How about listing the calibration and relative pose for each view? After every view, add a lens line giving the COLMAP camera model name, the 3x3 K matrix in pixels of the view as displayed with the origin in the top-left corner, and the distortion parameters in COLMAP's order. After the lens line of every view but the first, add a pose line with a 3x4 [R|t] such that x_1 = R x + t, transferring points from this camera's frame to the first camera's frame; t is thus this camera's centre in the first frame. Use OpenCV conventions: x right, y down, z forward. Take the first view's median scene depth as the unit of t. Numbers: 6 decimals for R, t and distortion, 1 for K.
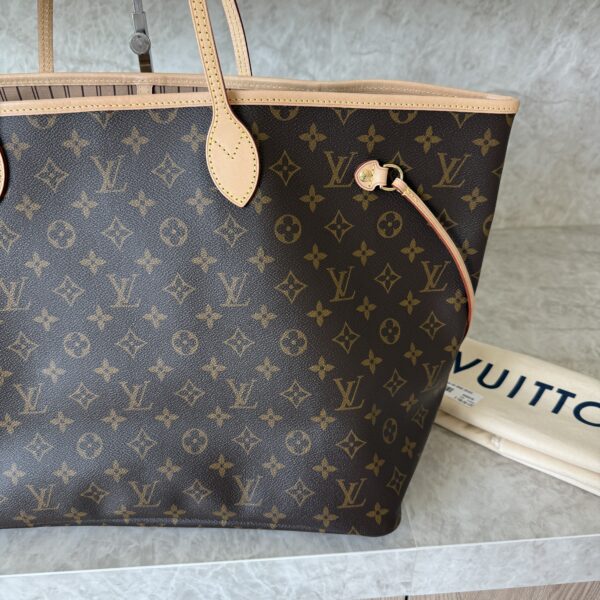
lens RADIAL K [[574.0, 0, 296.8], [0, 574.0, 303.7], [0, 0, 1]] dist [0.057312, -0.137657]
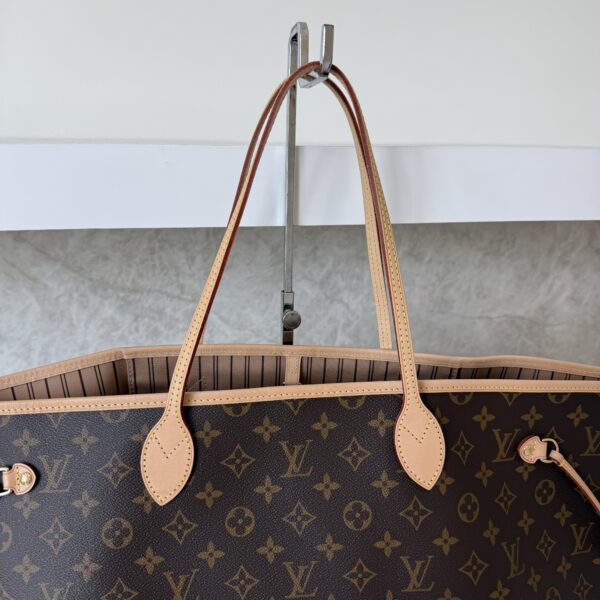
lens RADIAL K [[567.9, 0, 295.6], [0, 567.9, 302.4], [0, 0, 1]] dist [0.170868, -0.450343]
pose [[0.991132, 0.005693, 0.132756, -0.378651], [0.032642, 0.958036, -0.284784, -0.164133], [-0.128807, 0.286592, 0.949354, -0.027864]]
